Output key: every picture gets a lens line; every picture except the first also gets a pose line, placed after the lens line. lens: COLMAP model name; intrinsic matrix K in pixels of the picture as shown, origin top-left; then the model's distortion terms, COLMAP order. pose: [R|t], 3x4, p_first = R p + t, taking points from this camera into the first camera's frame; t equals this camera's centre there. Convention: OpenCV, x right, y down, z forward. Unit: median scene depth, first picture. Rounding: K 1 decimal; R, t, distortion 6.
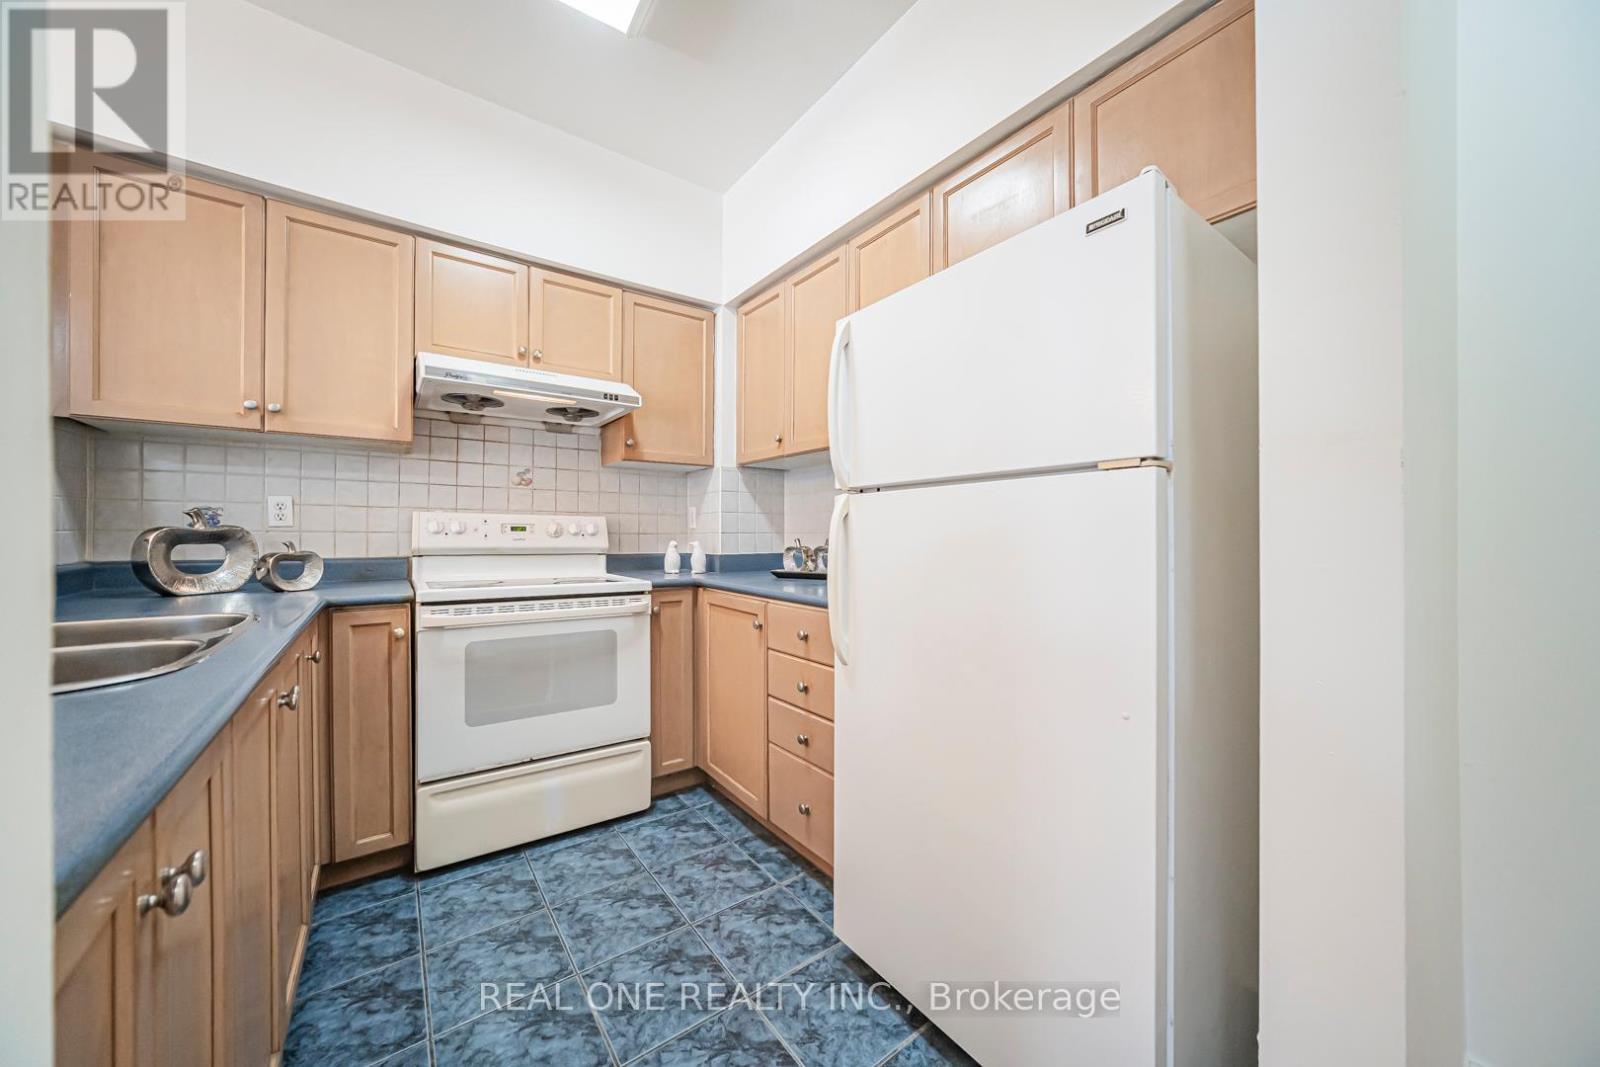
lens RADIAL K [[560.8, 0, 803.5], [0, 560.8, 531.5], [0, 0, 1]] dist [-0.023548, 0.006018]
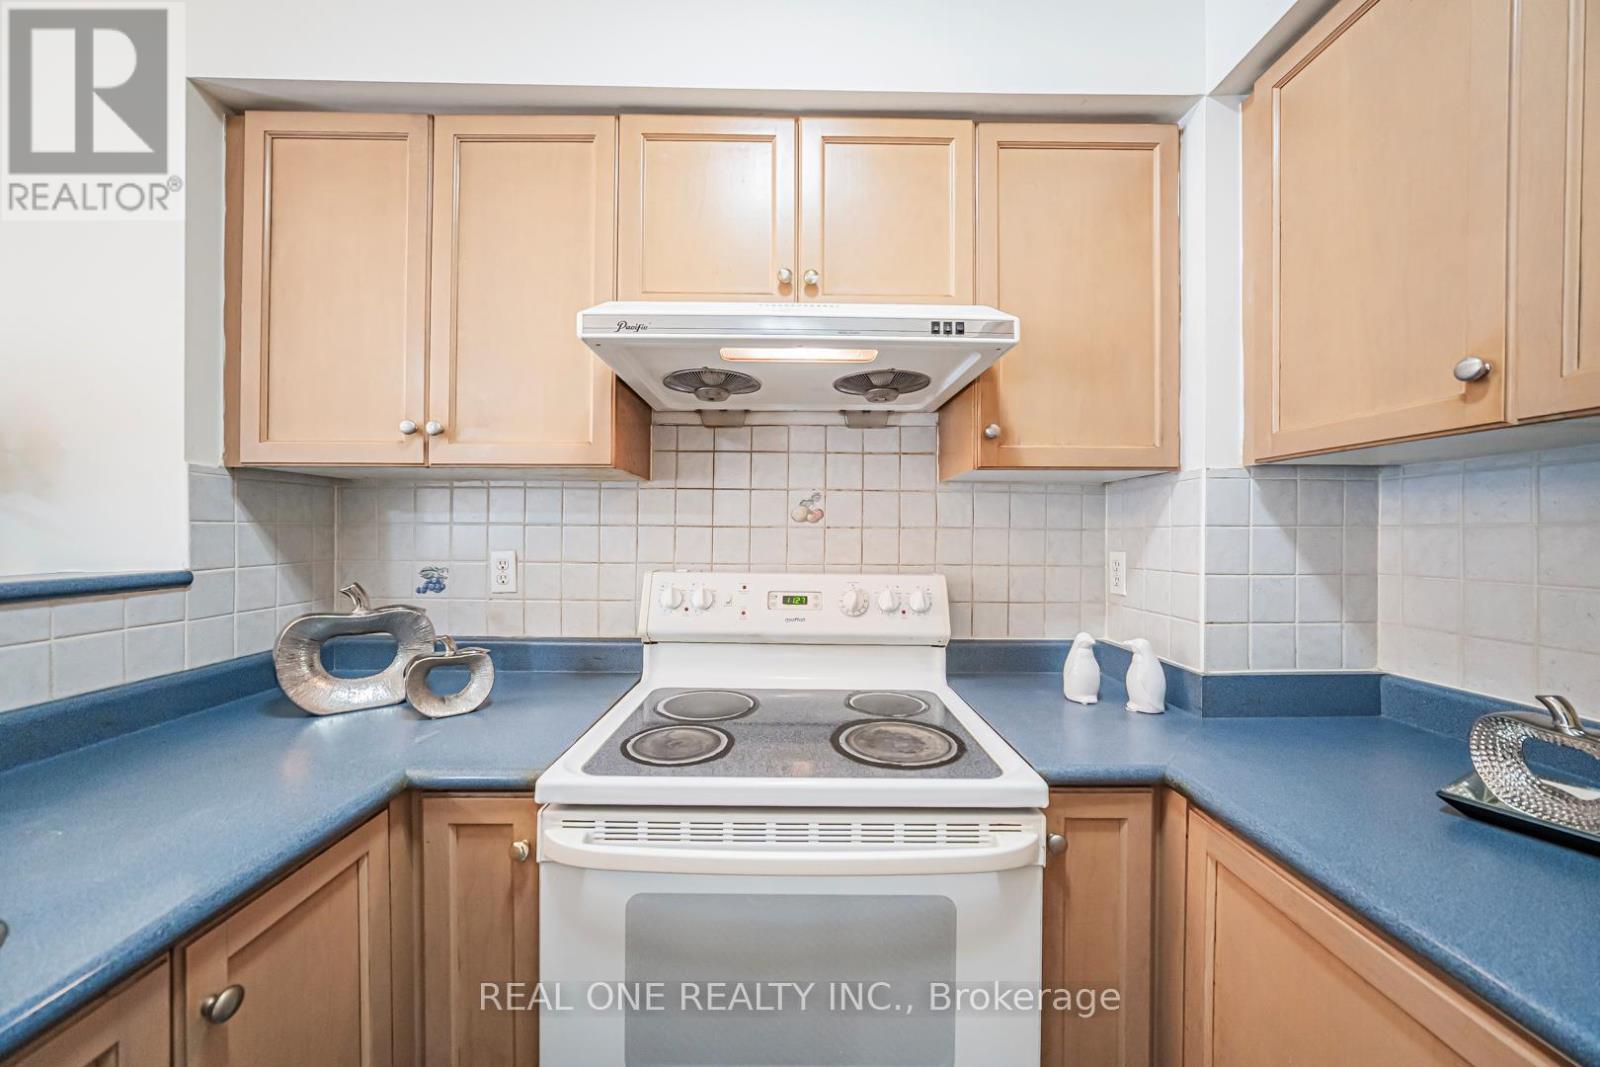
lens RADIAL K [[560.8, 0, 796.4], [0, 560.8, 533.0], [0, 0, 1]] dist [-0.023548, 0.006018]
pose [[0.805593, 0.003806, -0.592458, -0.194121], [-0.001587, 0.999990, 0.004265, -0.089011], [0.592468, -0.002495, 0.805590, 0.620057]]
